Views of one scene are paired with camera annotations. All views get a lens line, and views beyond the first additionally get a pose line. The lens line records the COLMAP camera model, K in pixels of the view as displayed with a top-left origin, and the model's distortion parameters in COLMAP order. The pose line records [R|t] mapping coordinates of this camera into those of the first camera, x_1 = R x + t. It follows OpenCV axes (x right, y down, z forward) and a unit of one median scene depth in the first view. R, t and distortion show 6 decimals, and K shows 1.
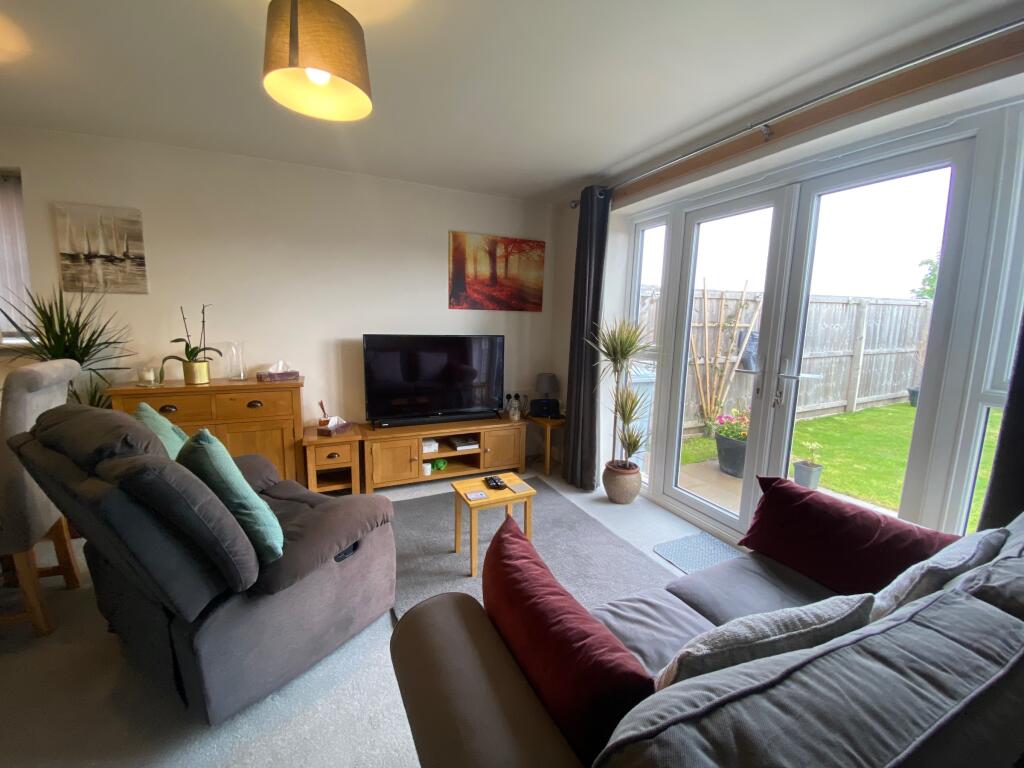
lens RADIAL K [[415.8, 0, 507.3], [0, 415.8, 381.3], [0, 0, 1]] dist [-0.021315, -0.000811]
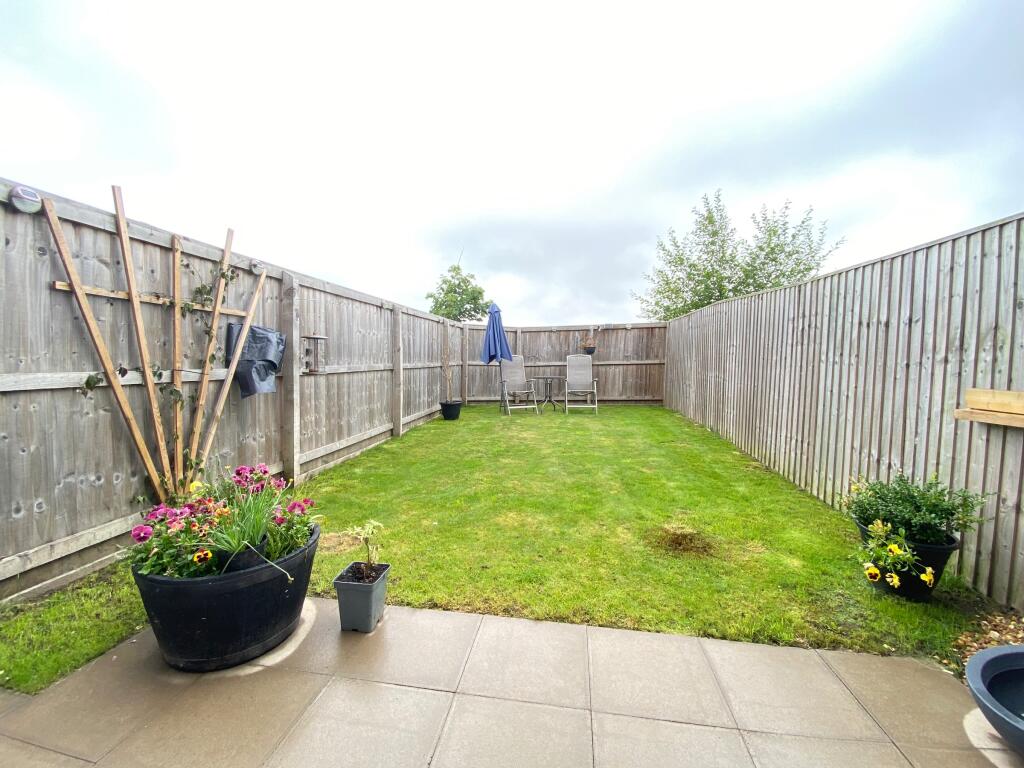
lens RADIAL K [[415.8, 0, 512.5], [0, 415.8, 384.4], [0, 0, 1]] dist [-0.021315, -0.000811]
pose [[0.538000, -0.051017, 0.841400, 0.305839], [0.114959, 0.993281, -0.013280, 0.009298], [-0.835069, 0.103871, 0.540250, 0.403246]]
